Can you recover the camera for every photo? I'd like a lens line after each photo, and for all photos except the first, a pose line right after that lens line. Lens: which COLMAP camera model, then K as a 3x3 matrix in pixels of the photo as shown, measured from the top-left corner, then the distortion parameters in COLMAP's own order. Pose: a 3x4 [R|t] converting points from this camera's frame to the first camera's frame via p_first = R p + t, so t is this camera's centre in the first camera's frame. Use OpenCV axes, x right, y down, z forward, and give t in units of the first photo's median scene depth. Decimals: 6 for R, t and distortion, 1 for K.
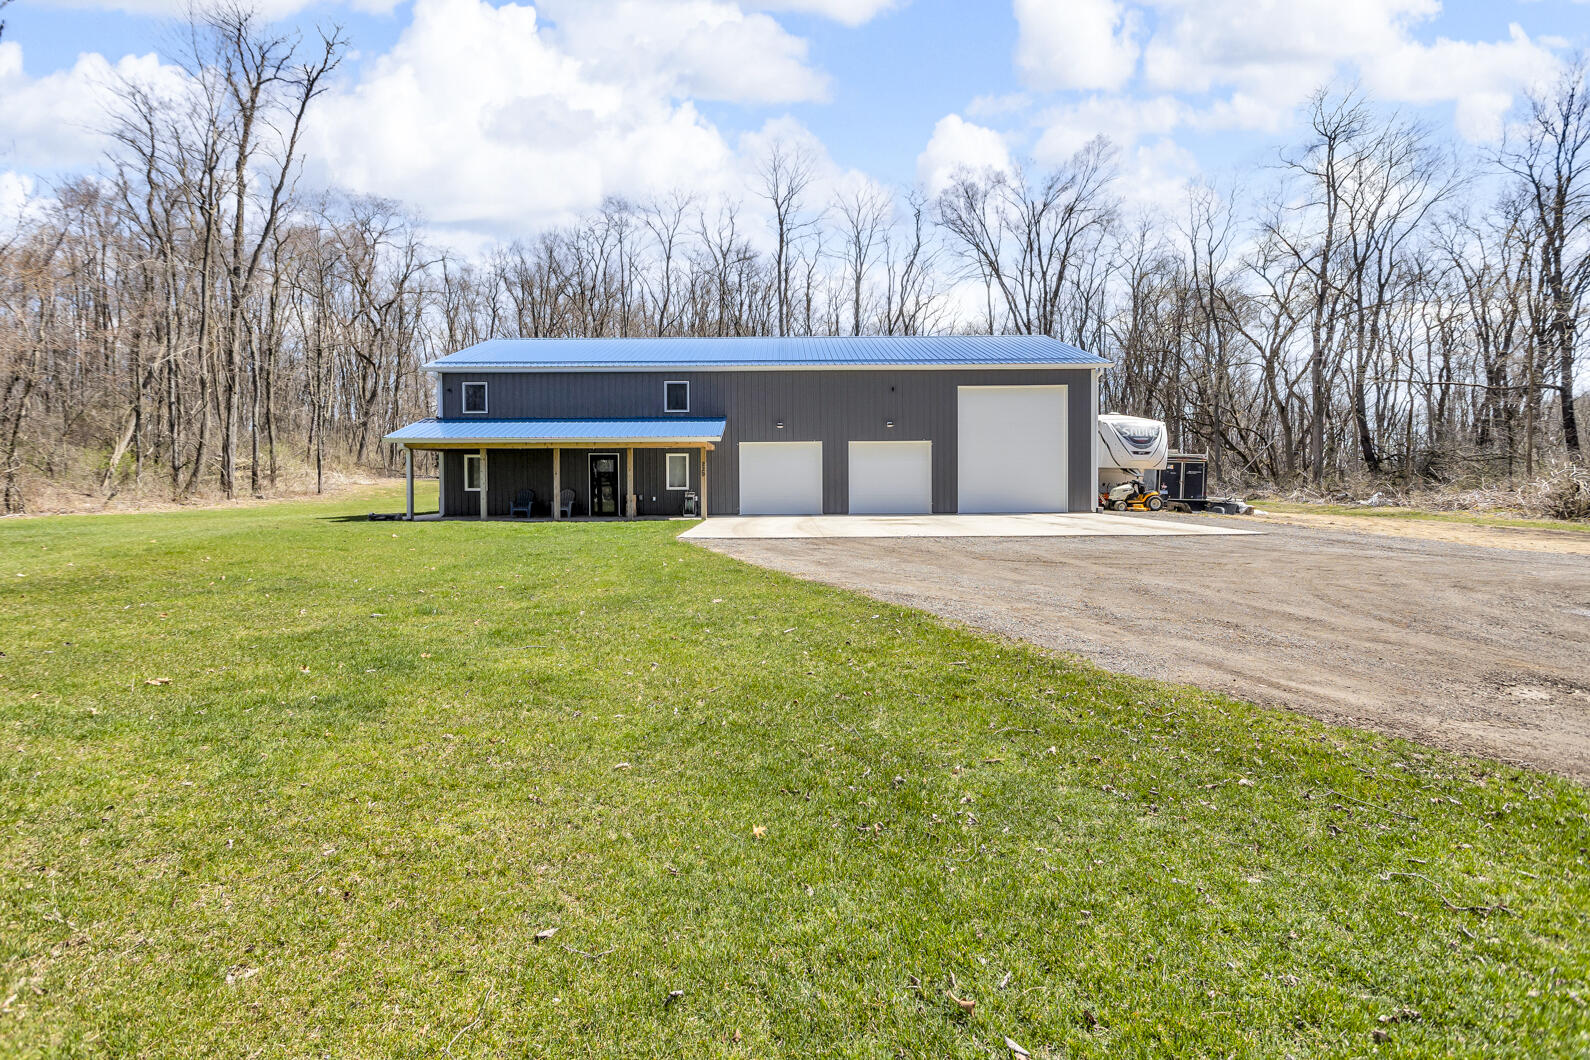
lens RADIAL K [[764.1, 0, 792.0], [0, 764.1, 499.2], [0, 0, 1]] dist [-0.000136, 0.000165]
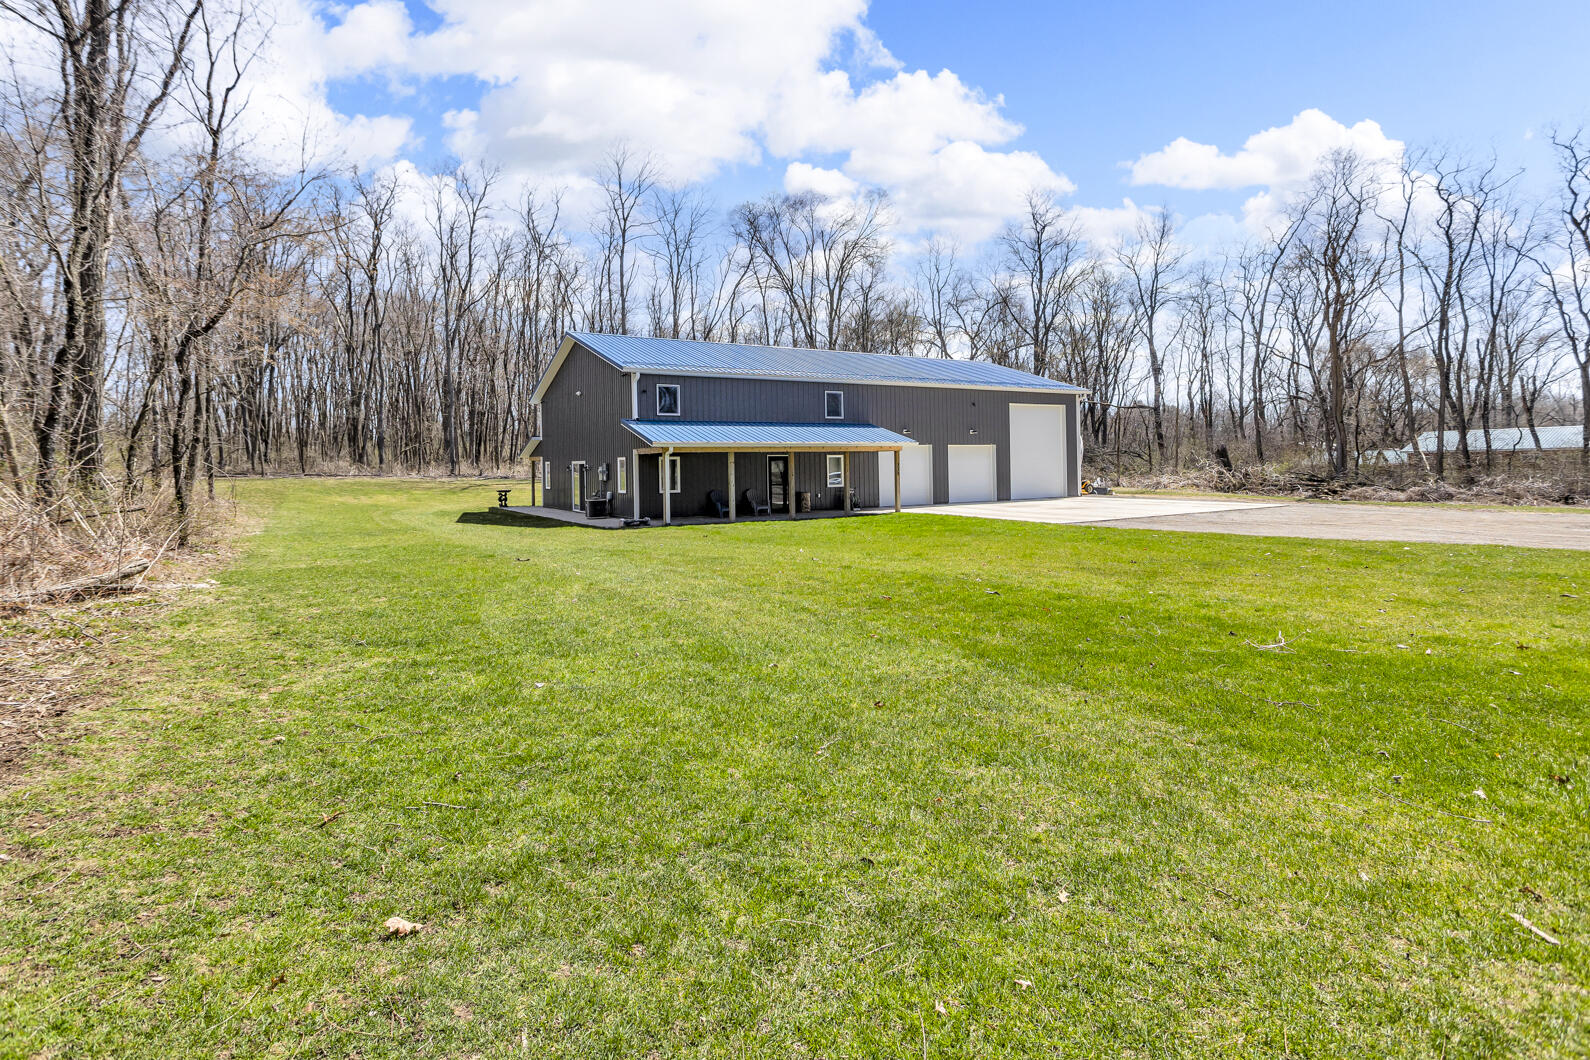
lens RADIAL K [[764.1, 0, 792.0], [0, 764.1, 499.2], [0, 0, 1]] dist [-0.000136, 0.000165]
pose [[0.855669, -0.035832, 0.516282, -0.773762], [0.040501, 0.999177, 0.002222, -0.001814], [-0.515936, 0.019009, 0.856416, 0.081241]]
